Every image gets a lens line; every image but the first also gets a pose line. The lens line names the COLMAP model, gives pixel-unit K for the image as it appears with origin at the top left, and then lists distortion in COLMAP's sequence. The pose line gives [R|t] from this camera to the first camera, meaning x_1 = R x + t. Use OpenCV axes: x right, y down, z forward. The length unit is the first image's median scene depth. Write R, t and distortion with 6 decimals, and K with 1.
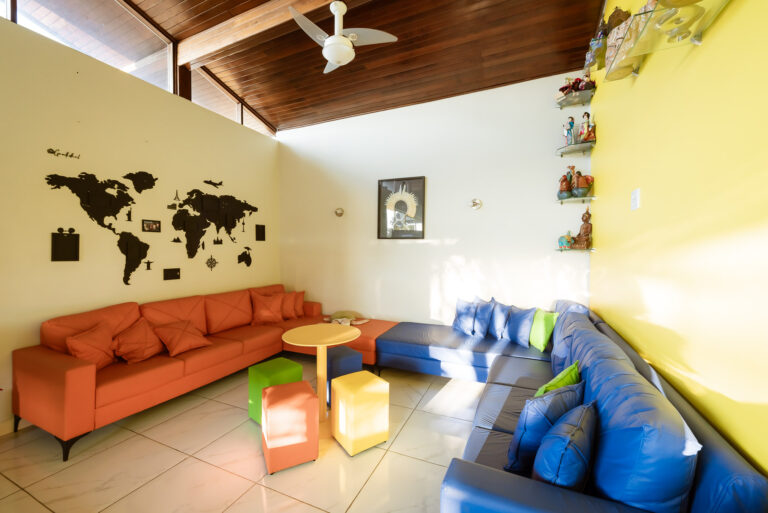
lens RADIAL K [[303.8, 0, 384.4], [0, 303.8, 254.4], [0, 0, 1]] dist [-0.000124, -0.000313]
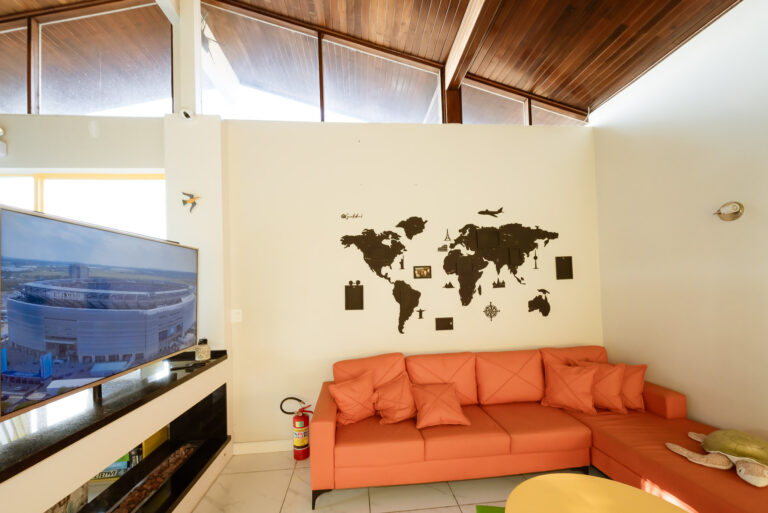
lens RADIAL K [[304.1, 0, 380.8], [0, 304.1, 283.9], [0, 0, 1]] dist [0.001801, -0.000031]
pose [[0.485568, -0.028908, -0.873721, -0.005834], [0.017645, 0.999574, -0.023265, -0.036804], [0.874021, -0.004120, 0.485871, 0.419478]]
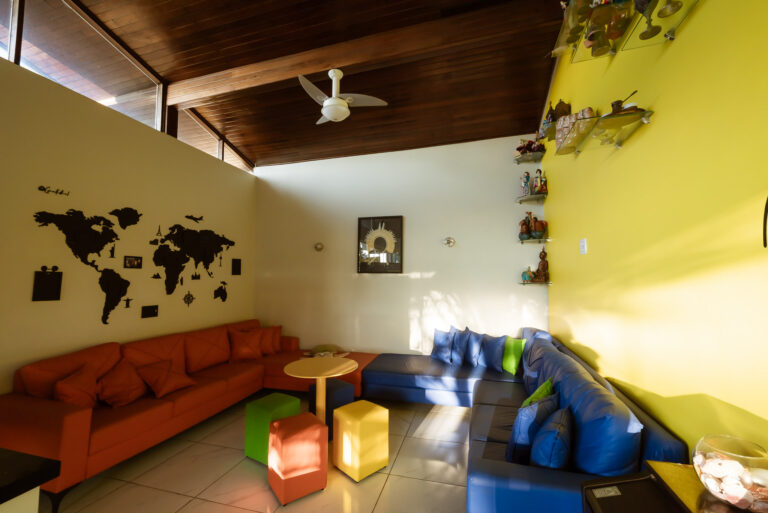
lens RADIAL K [[312.9, 0, 384.0], [0, 312.9, 256.5], [0, 0, 1]] dist [0.000264, 0.000187]
pose [[0.990396, 0.004080, 0.138197, -0.105692], [0.008206, 0.996068, -0.088214, -0.016325], [-0.138013, 0.088501, 0.986468, -0.102029]]
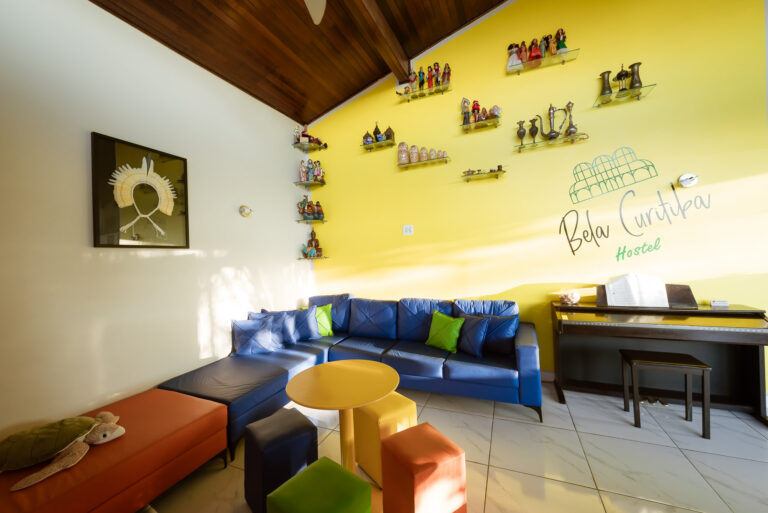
lens RADIAL K [[303.8, 0, 384.4], [0, 303.8, 254.4], [0, 0, 1]] dist [-0.000124, -0.000313]
pose [[-0.034374, -0.005734, 0.999393, -0.704532], [0.047499, 0.998844, 0.007364, -0.027139], [-0.998280, 0.047723, -0.034062, 0.707520]]
